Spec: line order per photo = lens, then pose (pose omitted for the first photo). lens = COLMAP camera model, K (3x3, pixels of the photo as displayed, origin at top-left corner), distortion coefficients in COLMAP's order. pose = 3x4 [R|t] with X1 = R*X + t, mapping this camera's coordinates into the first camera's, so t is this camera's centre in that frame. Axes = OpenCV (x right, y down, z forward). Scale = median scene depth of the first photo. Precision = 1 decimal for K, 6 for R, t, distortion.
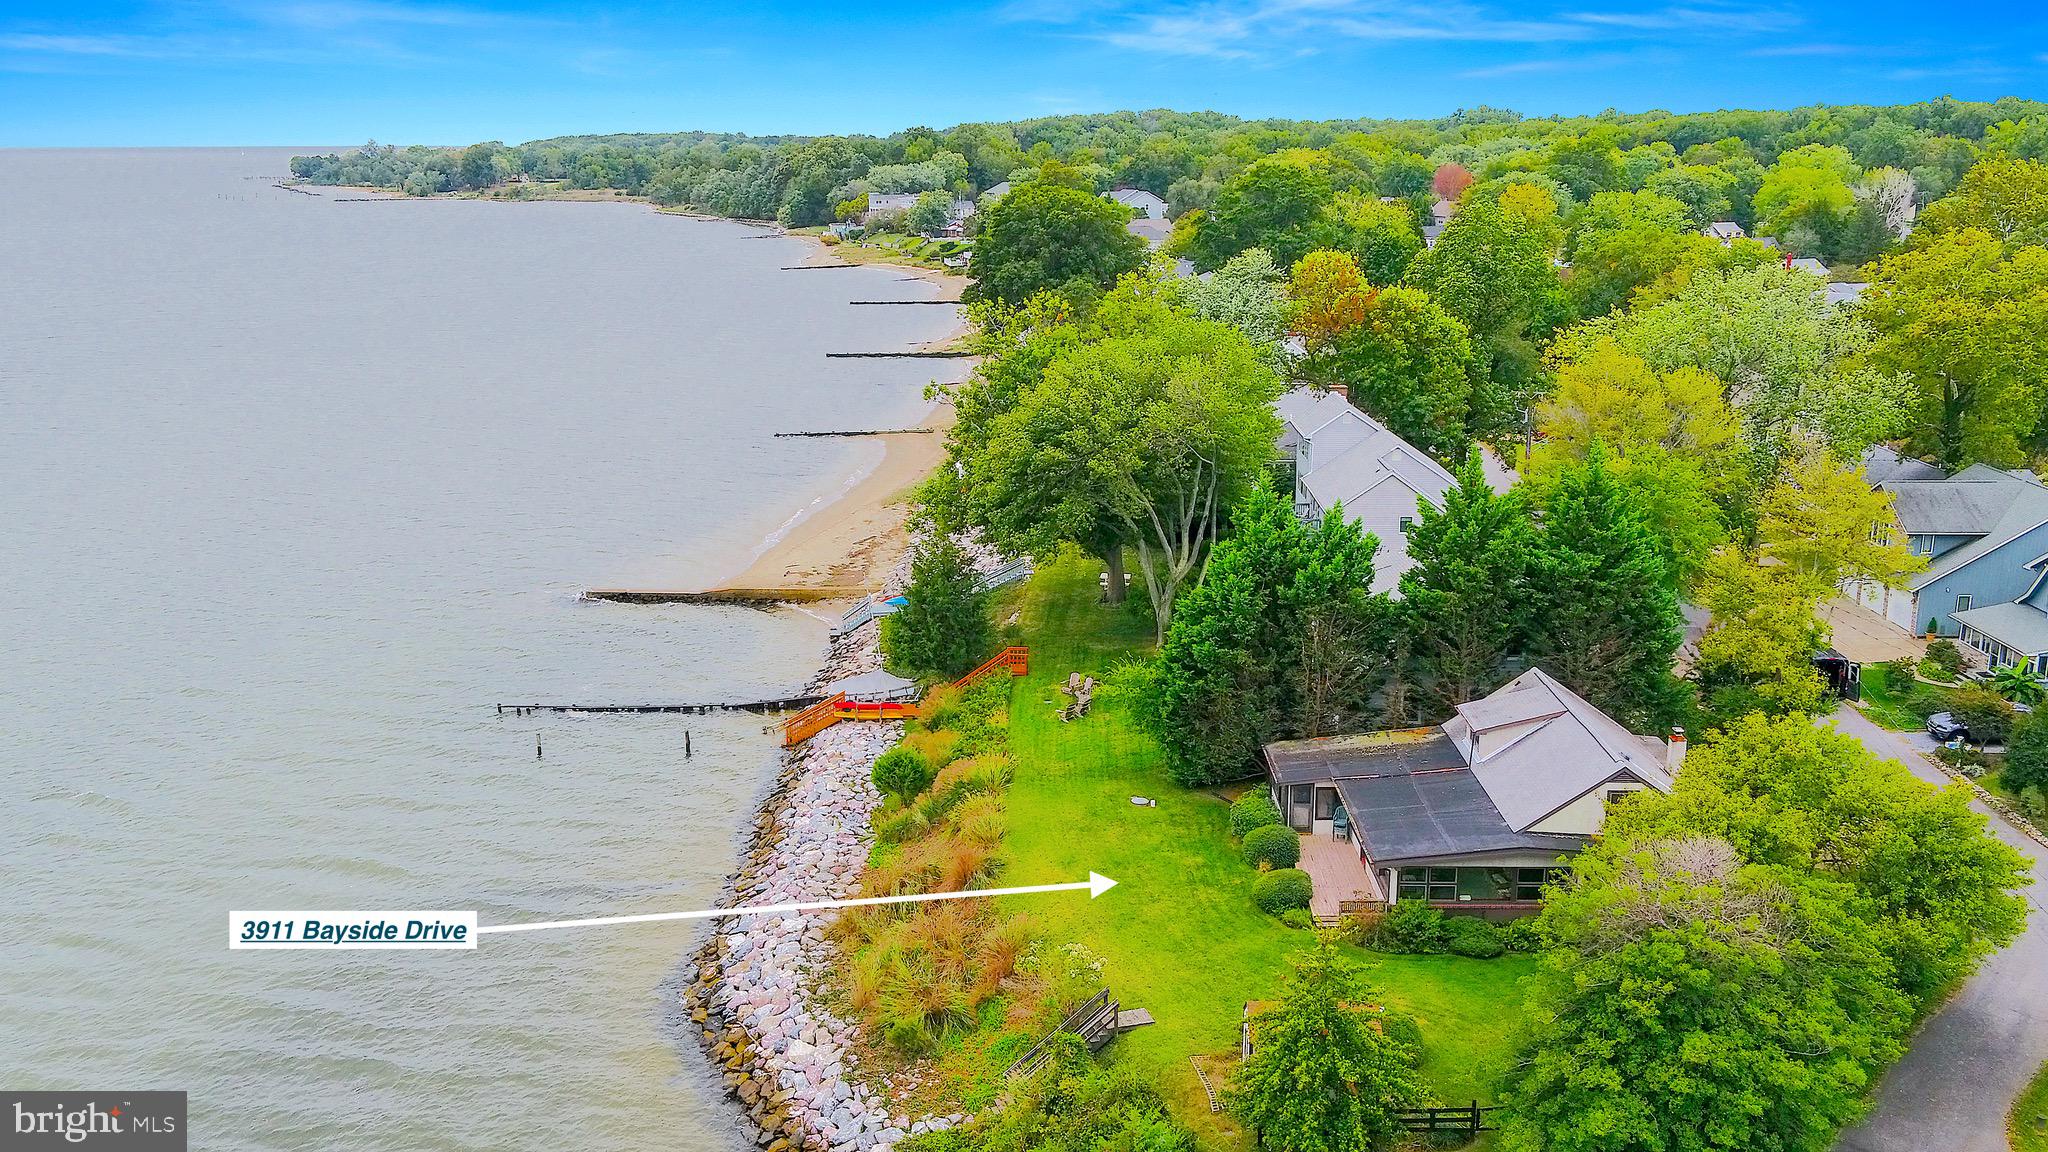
lens RADIAL K [[1767.8, 0, 1017.3], [0, 1767.8, 570.6], [0, 0, 1]] dist [0.000996, 0.002178]
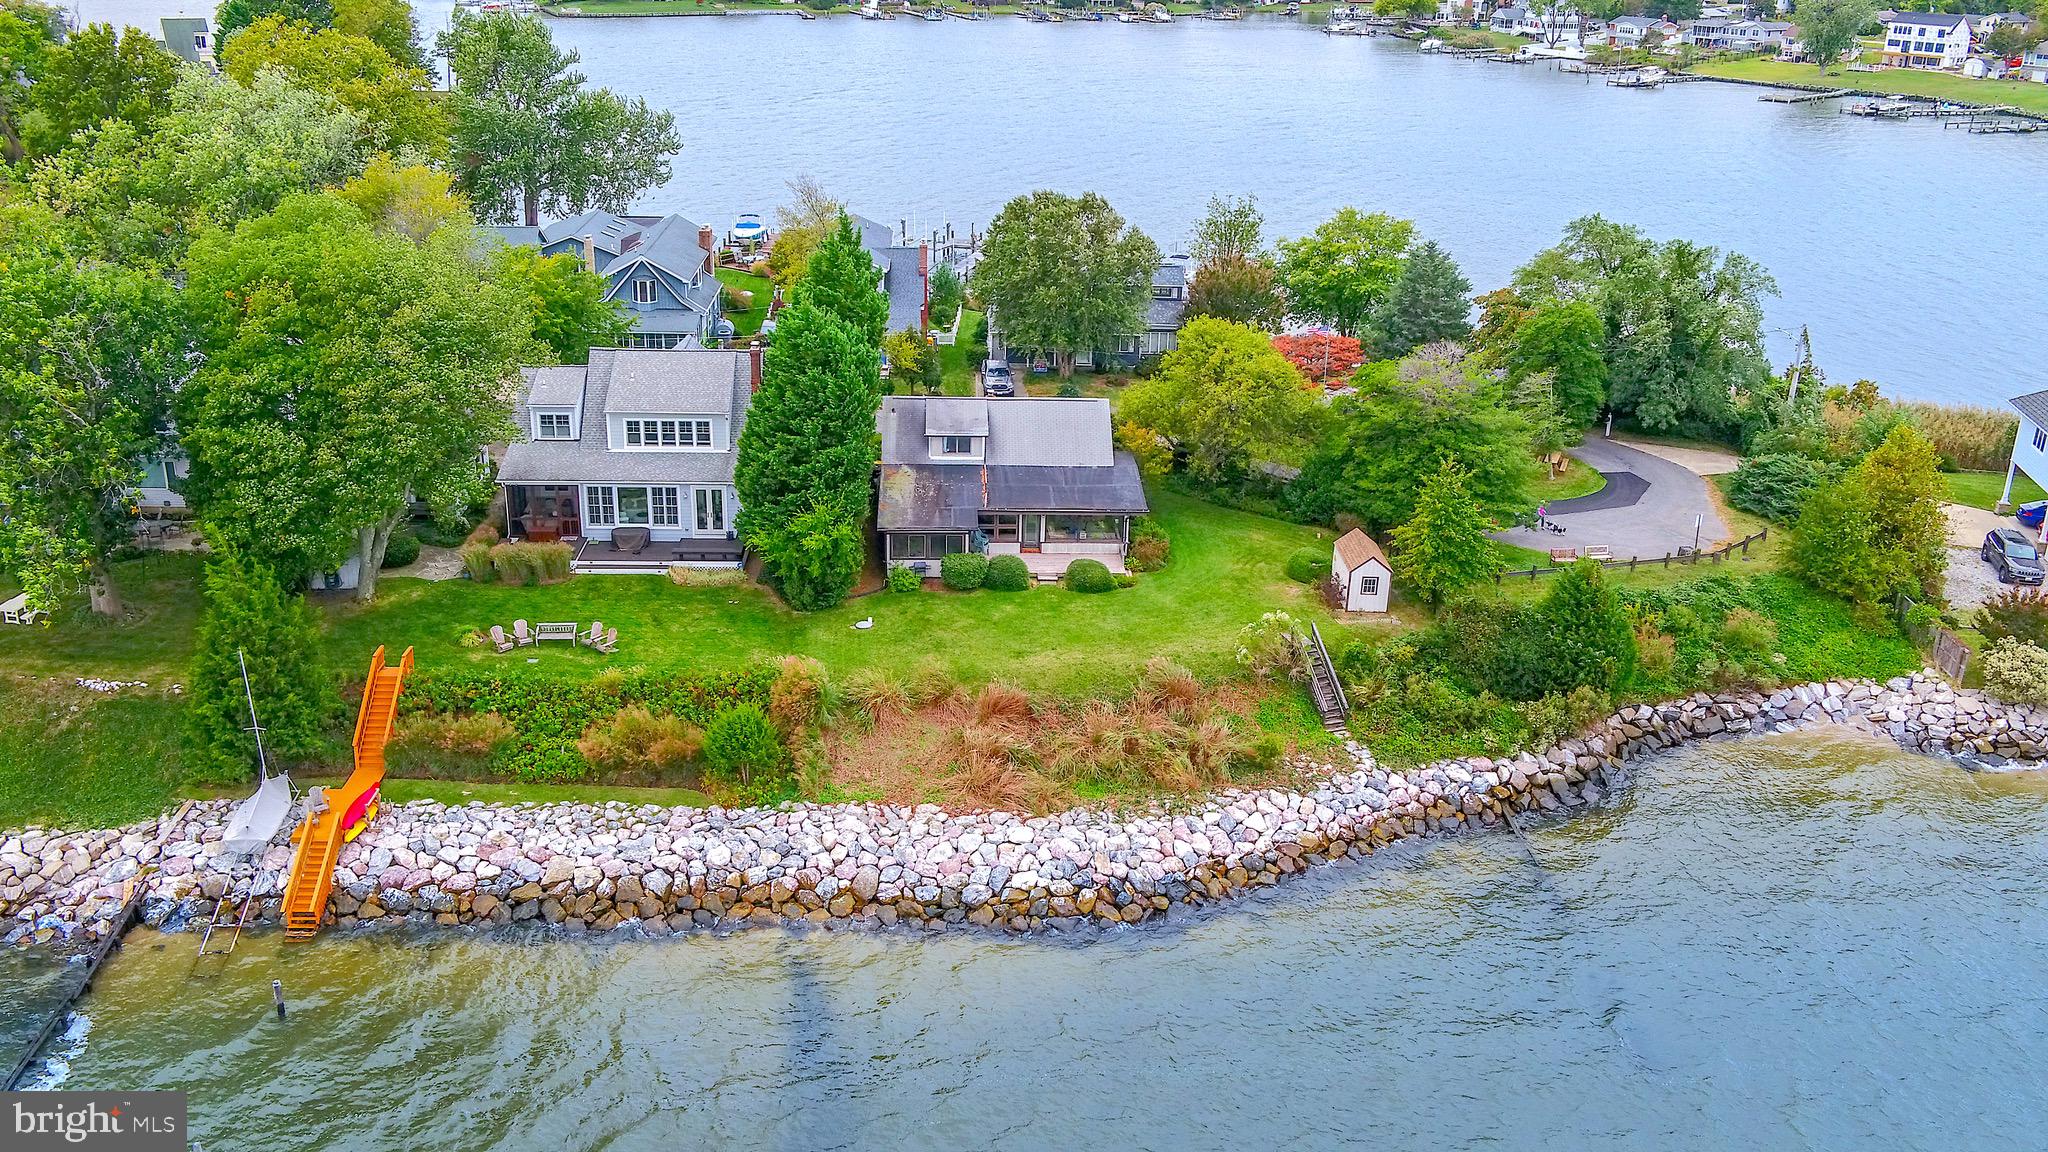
lens RADIAL K [[1698.2, 0, 1007.4], [0, 1698.2, 686.0], [0, 0, 1]] dist [0.001761, -0.001257]
pose [[-0.048196, -0.418416, 0.906976, -0.864613], [0.219309, 0.881440, 0.418290, -0.241184], [-0.974464, 0.219068, 0.049280, 0.874977]]
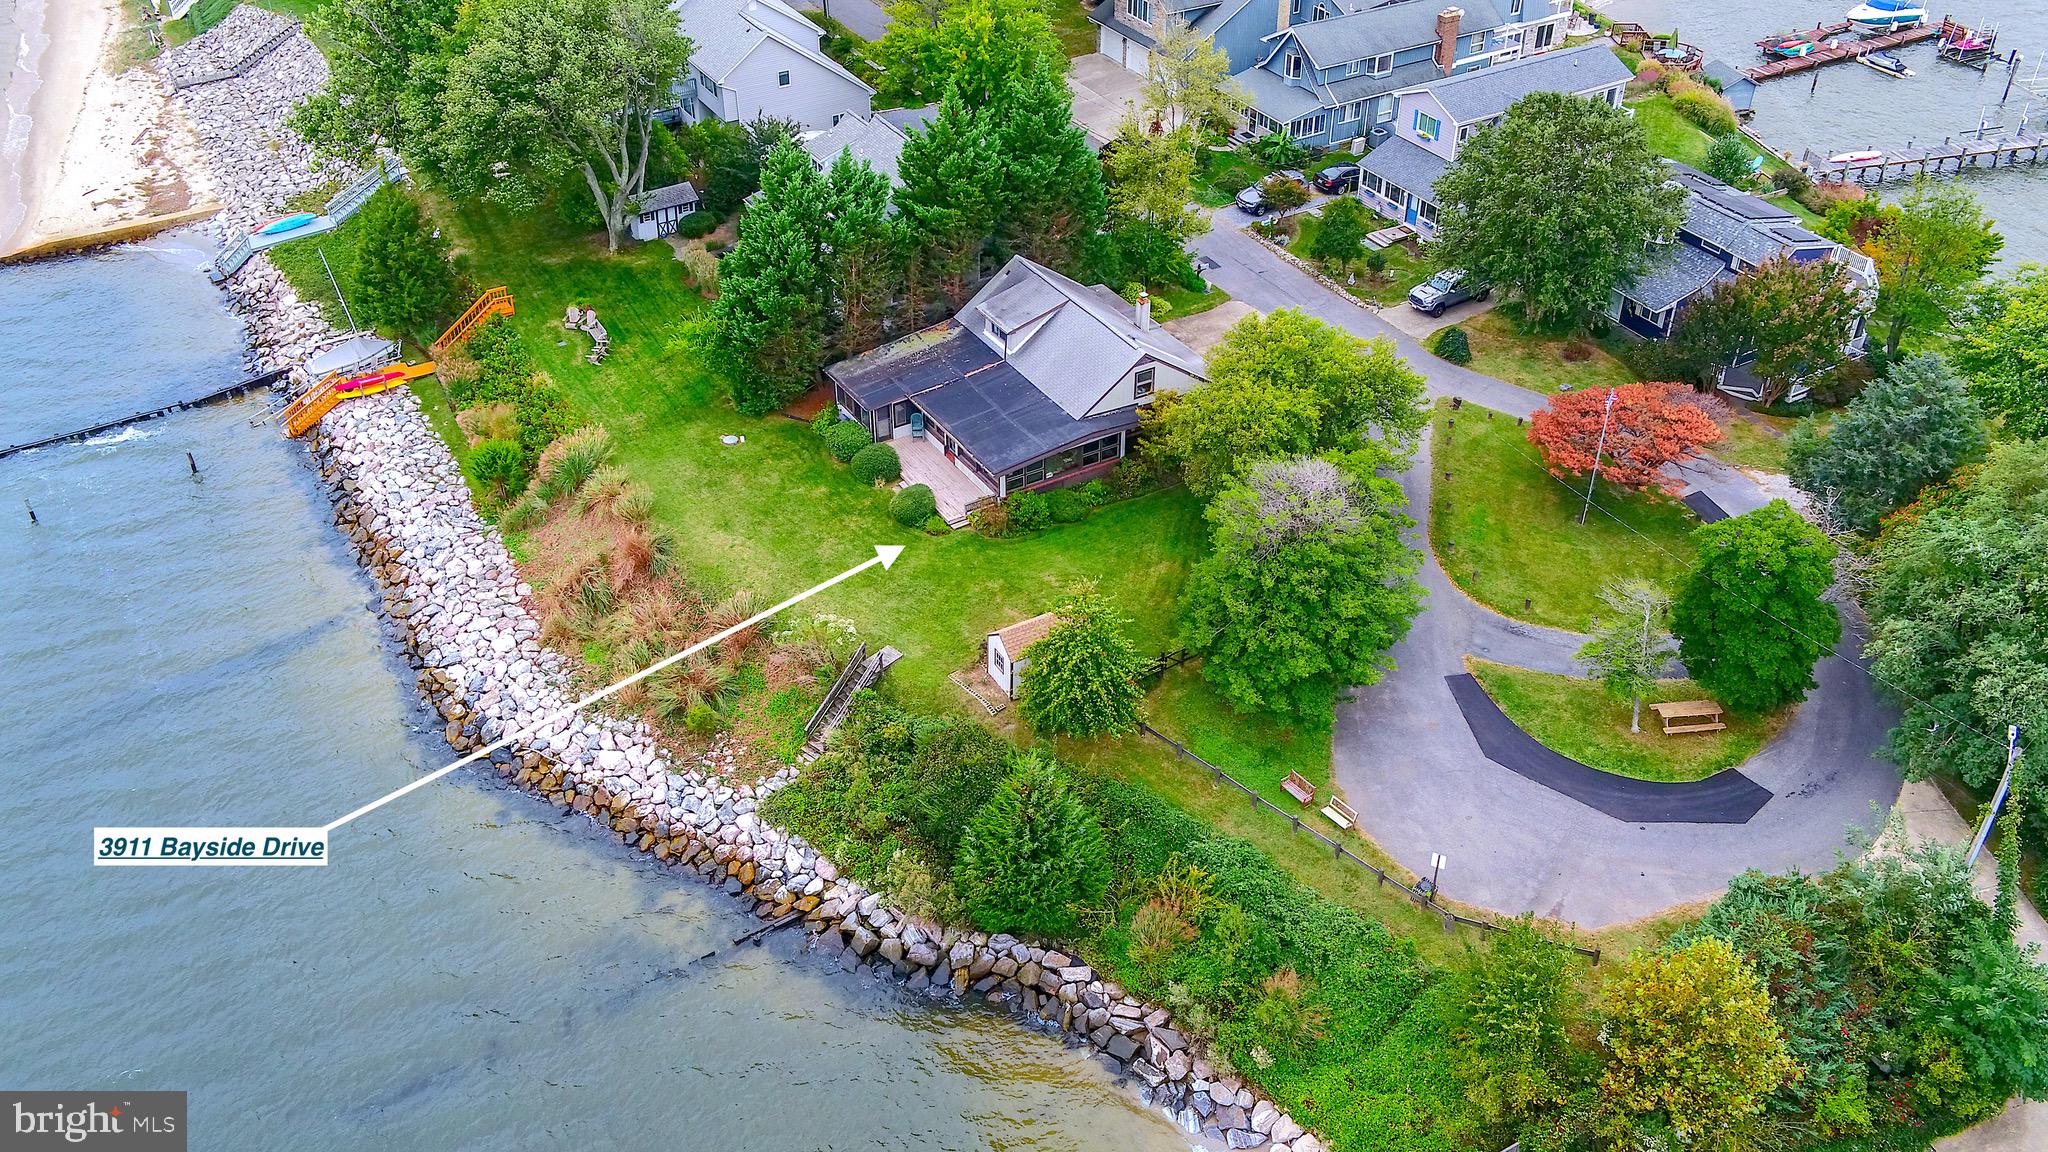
lens RADIAL K [[1767.8, 0, 1017.3], [0, 1767.8, 570.6], [0, 0, 1]] dist [0.000996, 0.002178]
pose [[0.852293, -0.307684, 0.422998, -0.287445], [0.123677, 0.904302, 0.408585, -0.242799], [-0.508233, -0.295919, 0.808784, -0.060227]]
